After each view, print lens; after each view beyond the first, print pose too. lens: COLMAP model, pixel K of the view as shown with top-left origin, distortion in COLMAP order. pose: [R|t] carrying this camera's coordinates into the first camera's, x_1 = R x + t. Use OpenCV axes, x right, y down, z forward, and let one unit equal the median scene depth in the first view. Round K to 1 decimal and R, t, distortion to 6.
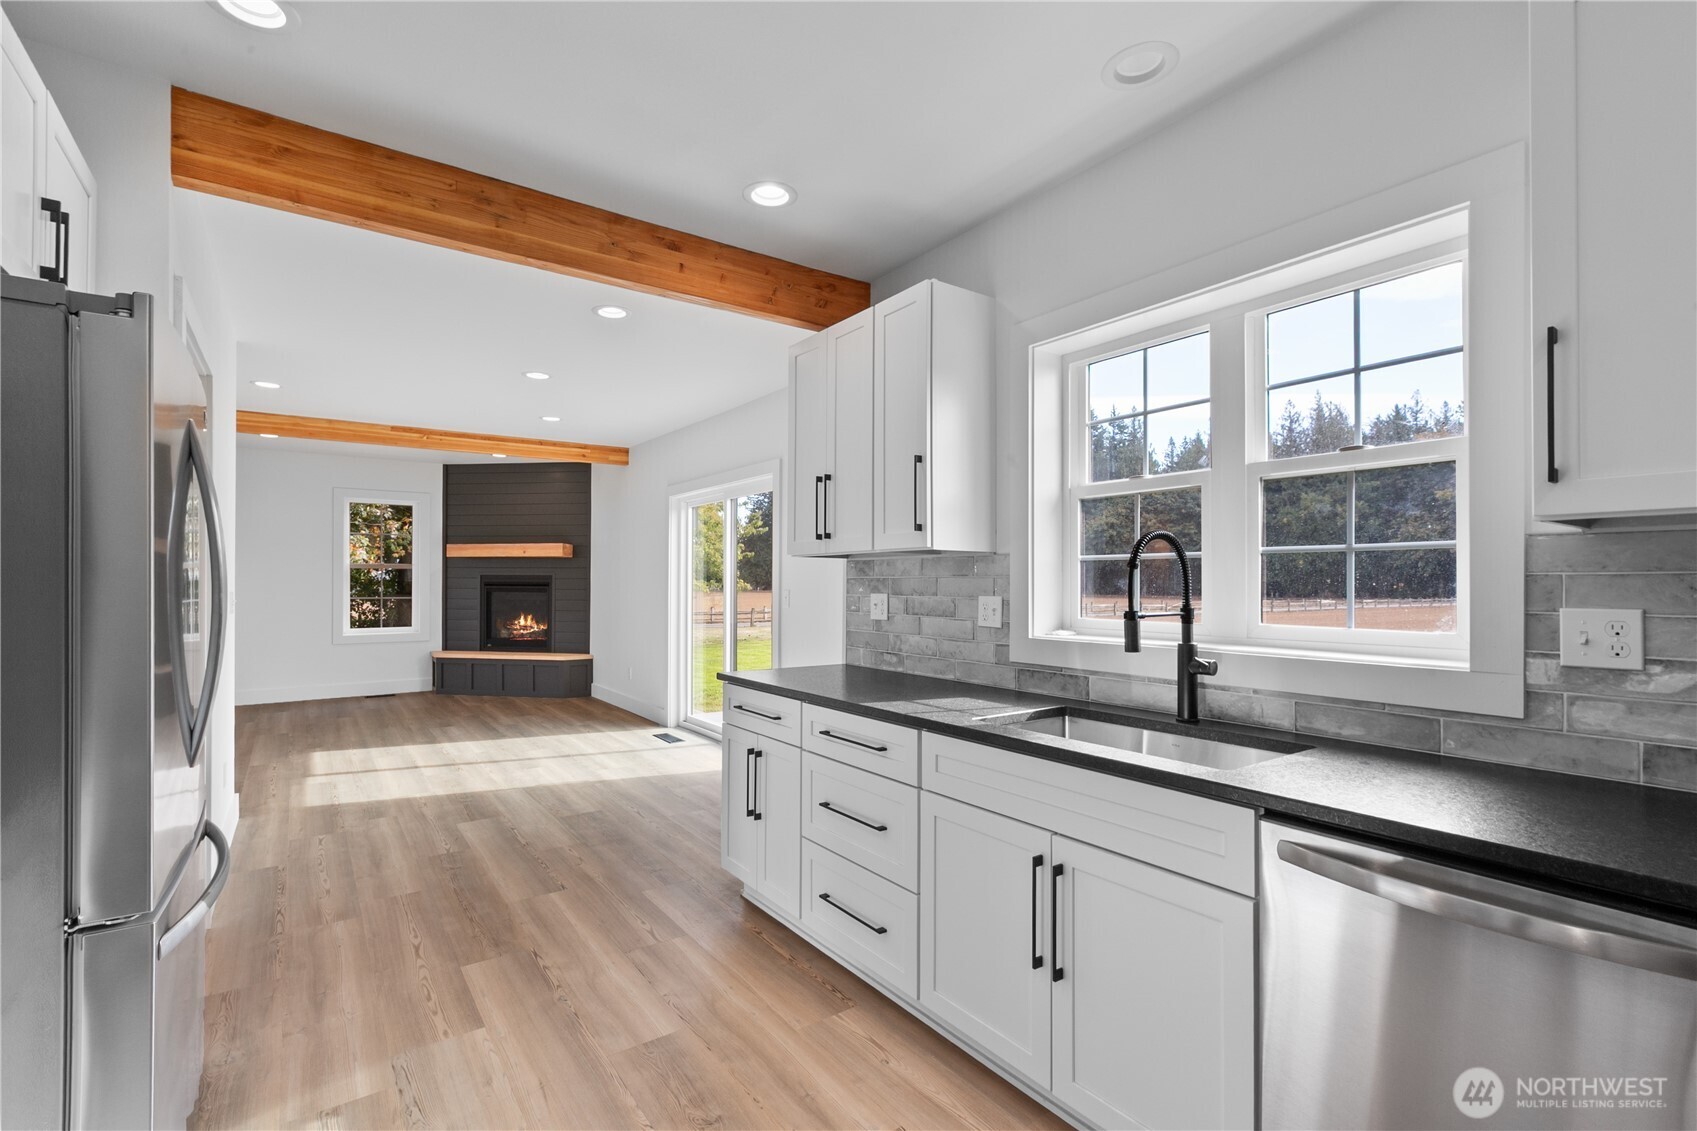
lens RADIAL K [[767.3, 0, 845.1], [0, 767.3, 577.5], [0, 0, 1]] dist [0.004346, -0.001810]
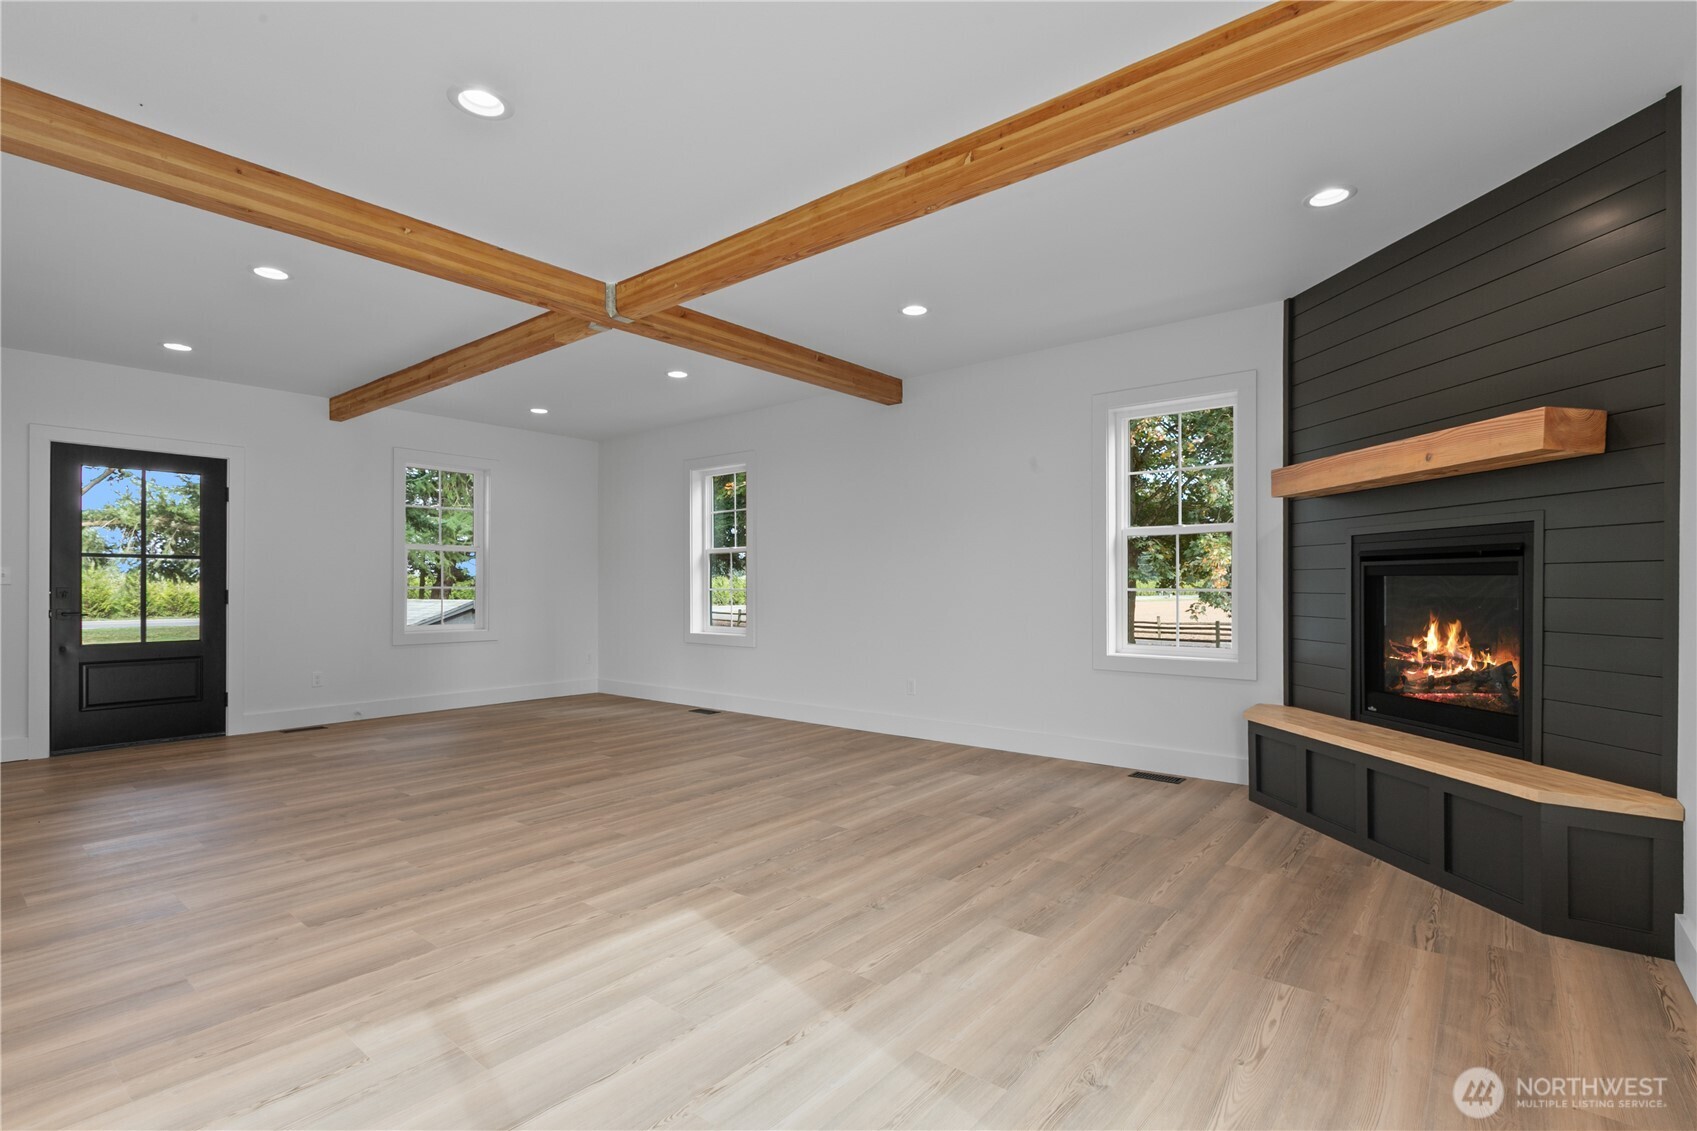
lens RADIAL K [[781.2, 0, 865.0], [0, 781.2, 579.3], [0, 0, 1]] dist [0.000812, 0.000194]
pose [[0.278243, -0.013540, -0.960415, -0.400629], [0.006069, 0.999905, -0.012339, 0.067900], [0.960492, -0.002395, 0.278299, 1.777667]]
